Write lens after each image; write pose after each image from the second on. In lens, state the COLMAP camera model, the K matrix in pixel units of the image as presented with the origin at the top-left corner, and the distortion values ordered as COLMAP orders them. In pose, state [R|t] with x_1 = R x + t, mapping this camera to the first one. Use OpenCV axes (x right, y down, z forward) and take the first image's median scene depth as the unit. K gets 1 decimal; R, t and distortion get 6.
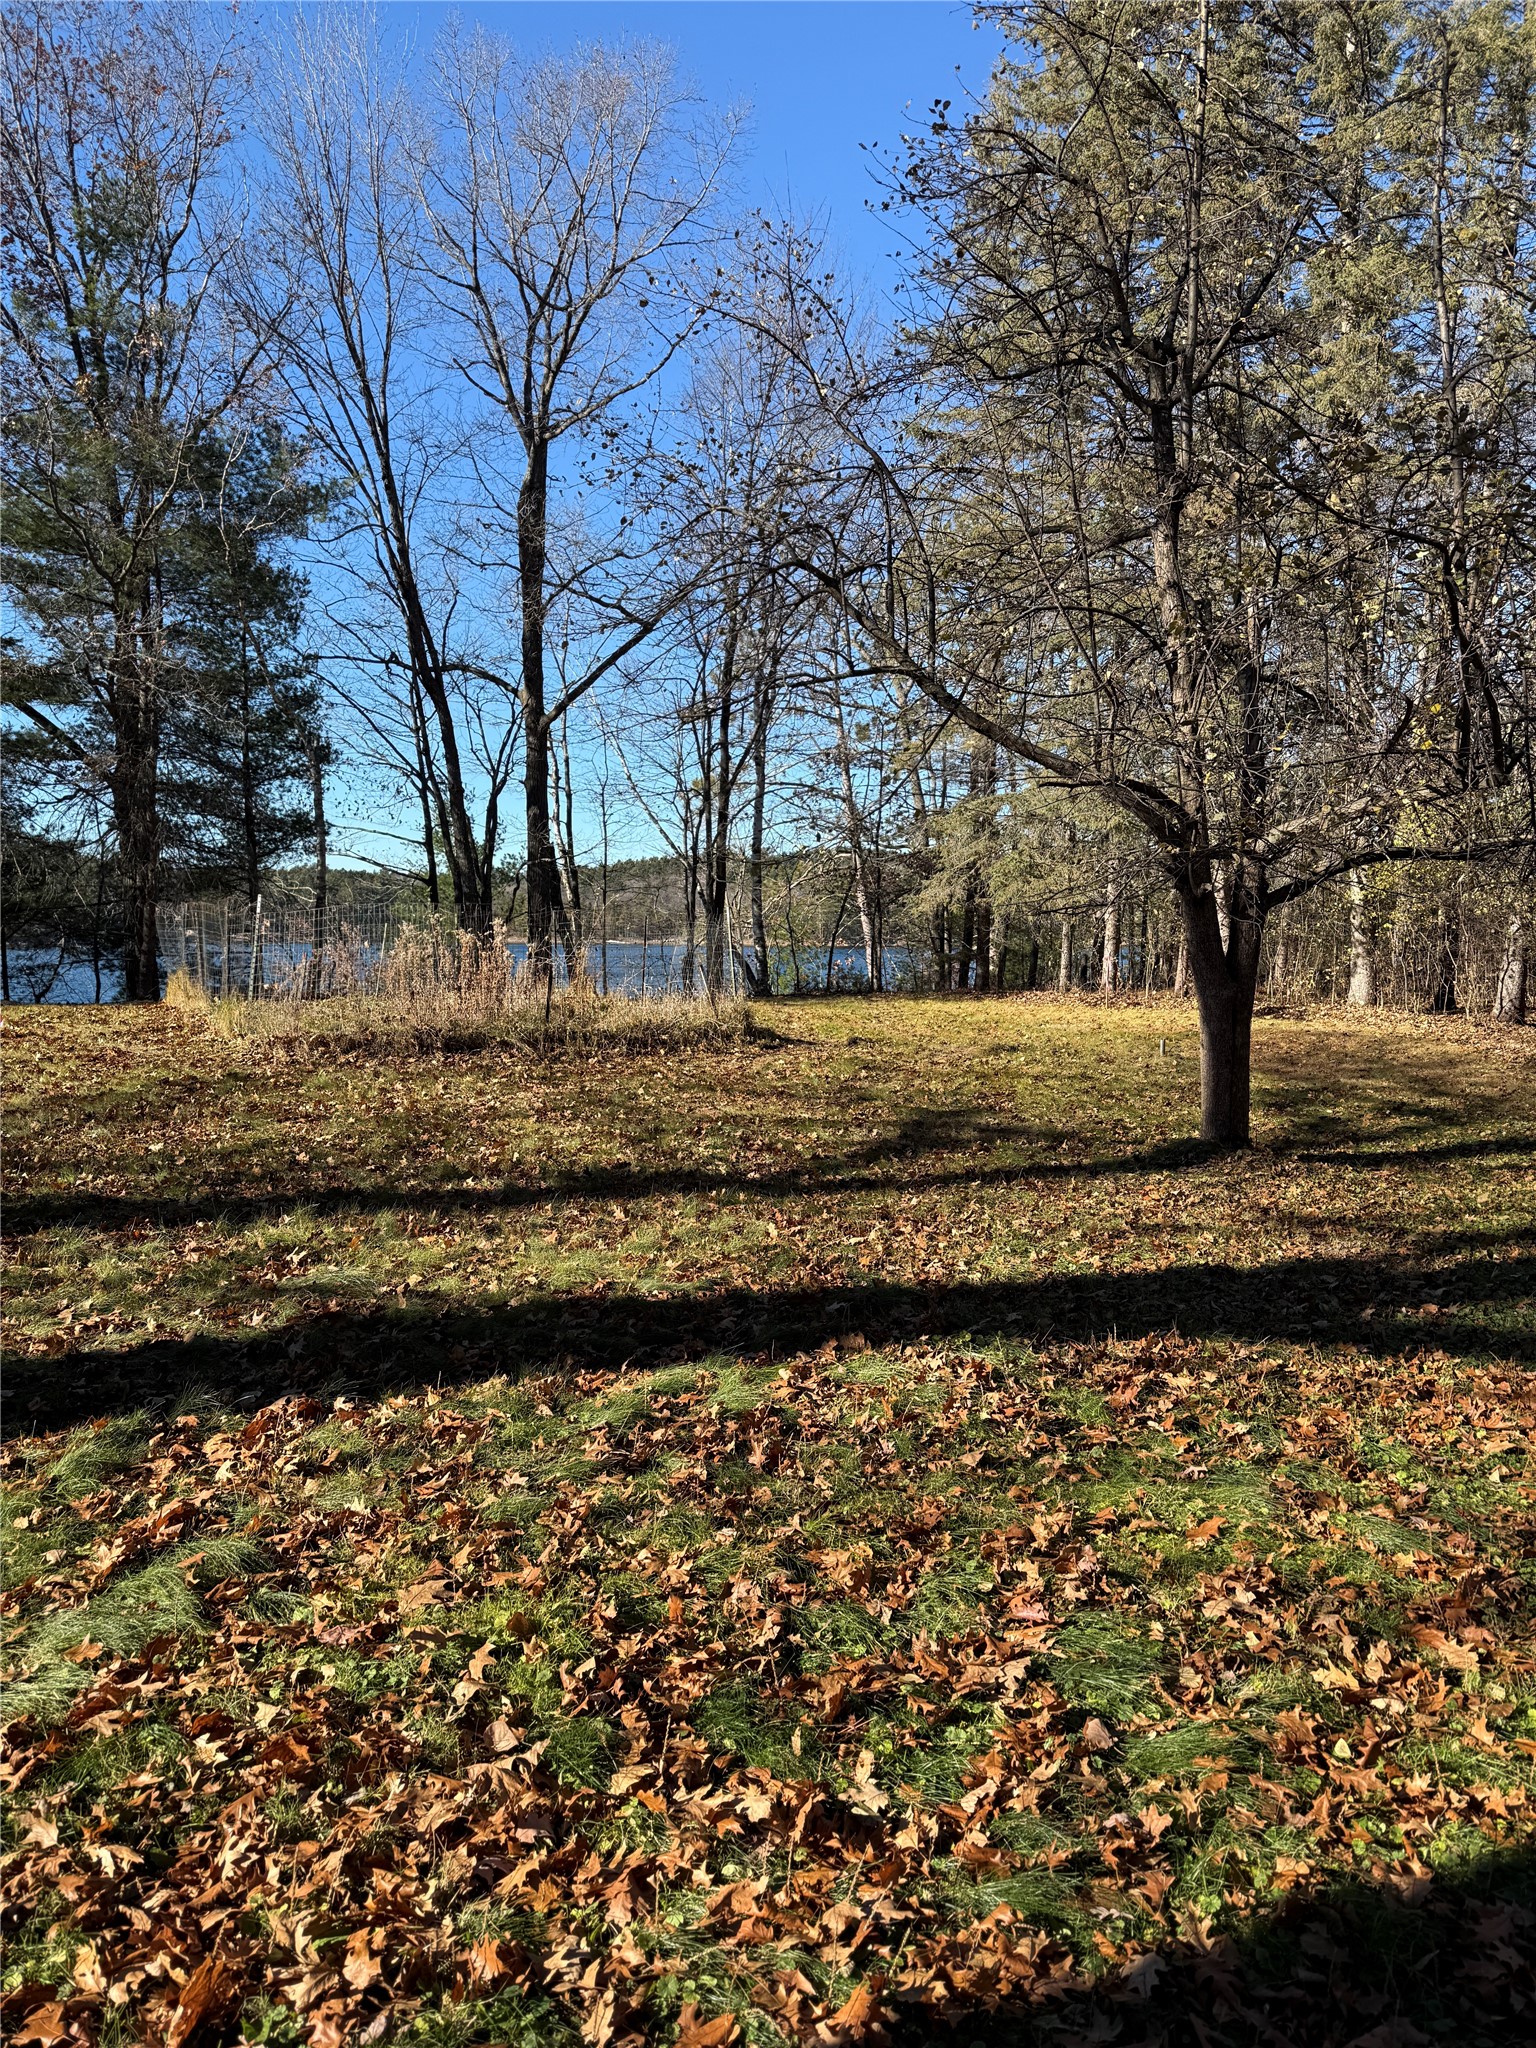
lens RADIAL K [[1426.3, 0, 776.5], [0, 1426.3, 1018.1], [0, 0, 1]] dist [0.033154, -0.043322]
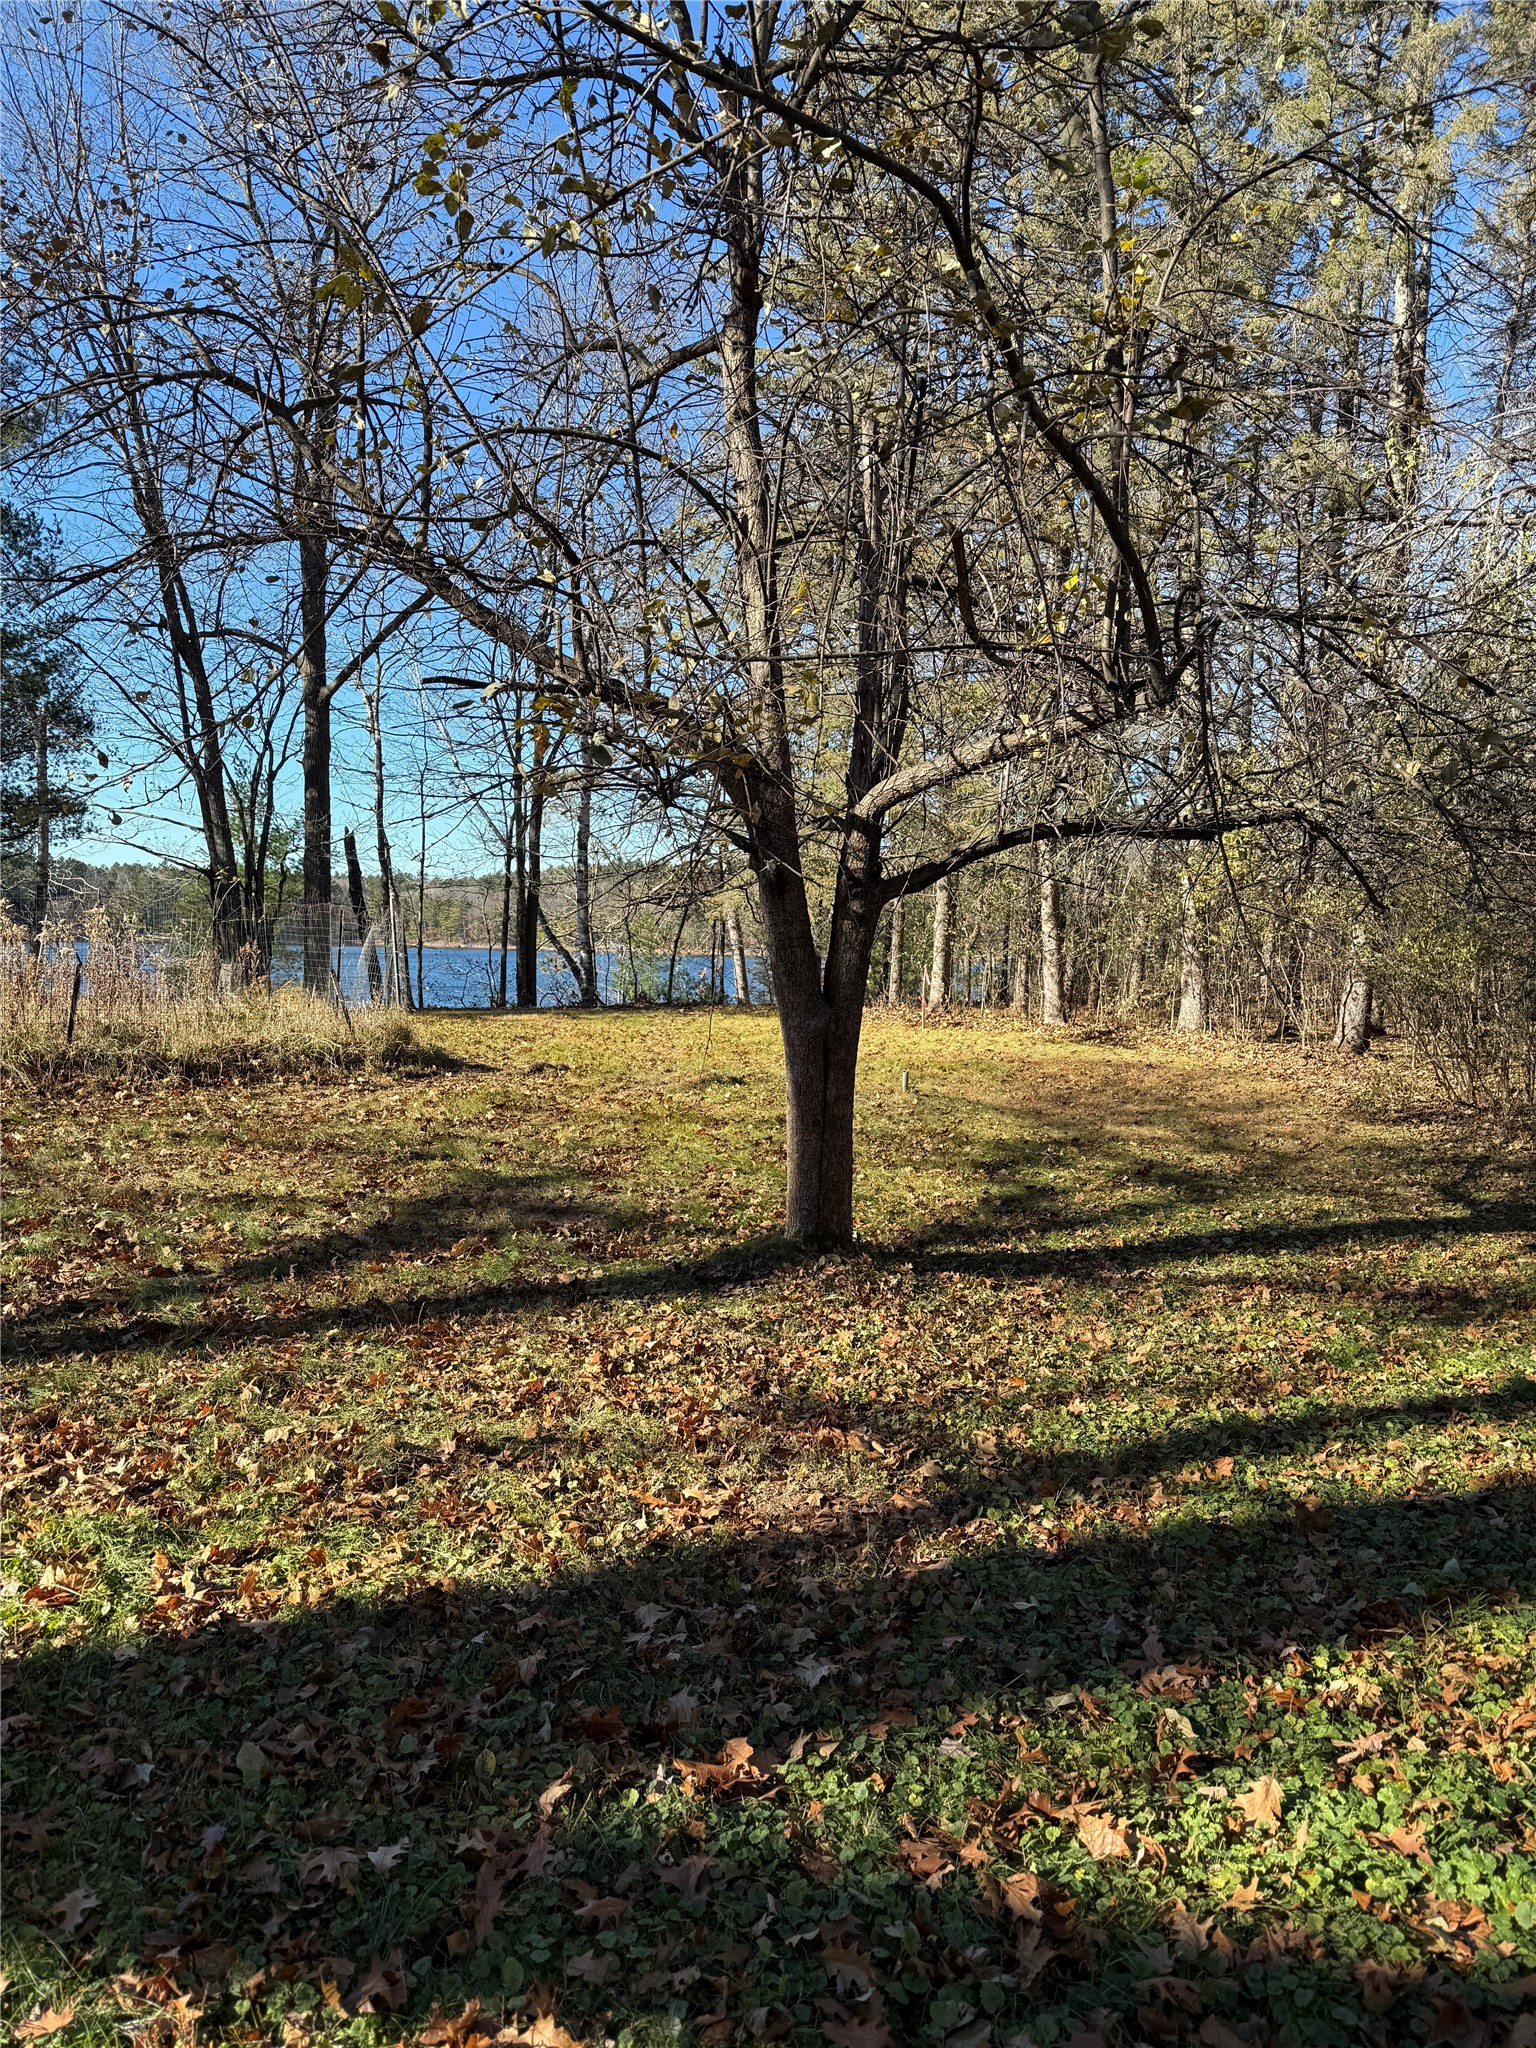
lens RADIAL K [[1426.3, 0, 759.3], [0, 1426.3, 1026.6], [0, 0, 1]] dist [0.033154, -0.043322]
pose [[0.999238, 0.014979, 0.036048, 0.138752], [-0.014961, 0.999888, -0.000773, -0.007845], [-0.036056, 0.000233, 0.999350, 0.171654]]
